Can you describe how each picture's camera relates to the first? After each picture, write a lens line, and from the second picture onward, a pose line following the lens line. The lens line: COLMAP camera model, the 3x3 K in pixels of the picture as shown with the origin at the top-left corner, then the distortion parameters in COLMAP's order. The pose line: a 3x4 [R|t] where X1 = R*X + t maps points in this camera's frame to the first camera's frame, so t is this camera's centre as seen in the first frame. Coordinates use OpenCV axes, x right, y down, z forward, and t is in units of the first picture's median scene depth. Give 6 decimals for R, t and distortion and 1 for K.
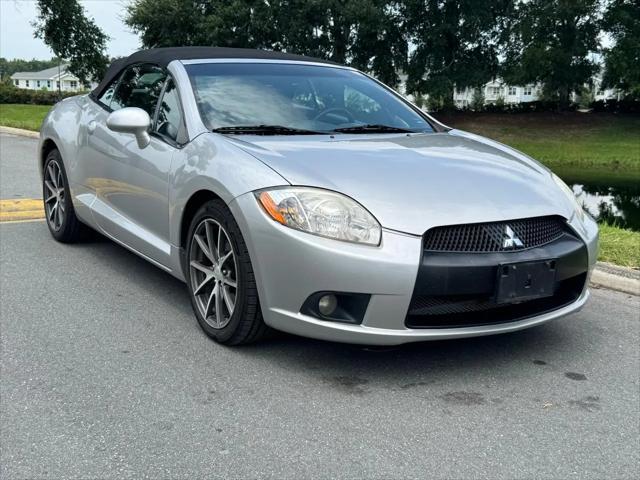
lens RADIAL K [[820.3, 0, 321.9], [0, 820.3, 241.0], [0, 0, 1]] dist [0.177459, -0.357671]
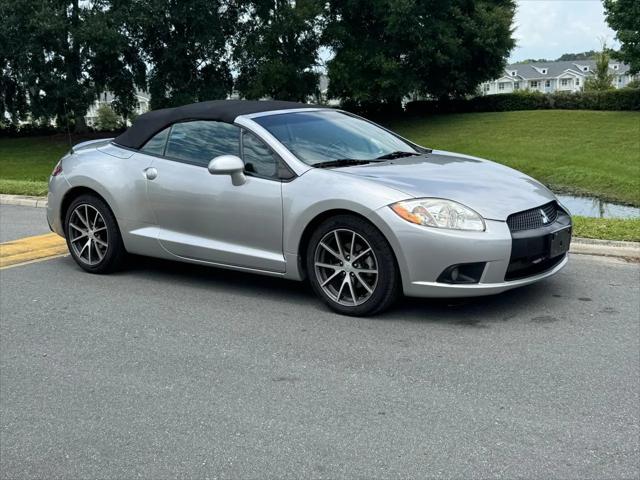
lens RADIAL K [[805.3, 0, 332.3], [0, 805.3, 239.3], [0, 0, 1]] dist [0.179101, -0.327882]
pose [[0.936297, -0.122278, 0.329236, -0.579969], [0.126858, 0.991892, 0.007621, -0.021226], [-0.327498, 0.034631, 0.944217, -0.282707]]
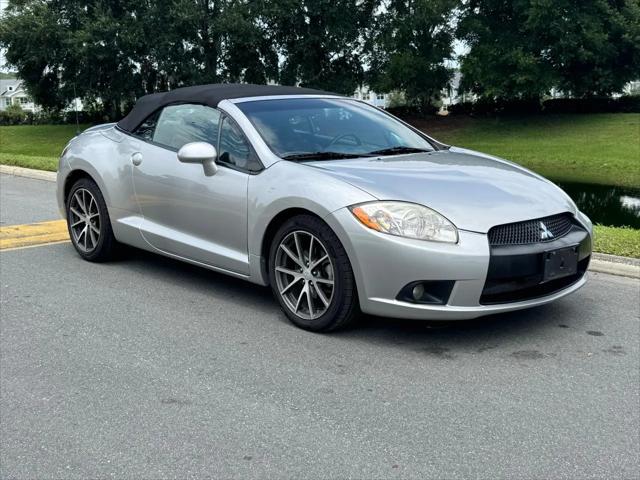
lens RADIAL K [[811.1, 0, 320.4], [0, 811.1, 231.6], [0, 0, 1]] dist [0.235888, -0.653371]
pose [[0.985582, -0.061548, 0.157606, -0.285480], [0.064528, 0.997820, -0.013856, -0.006821], [-0.156410, 0.023826, 0.987405, -0.198096]]
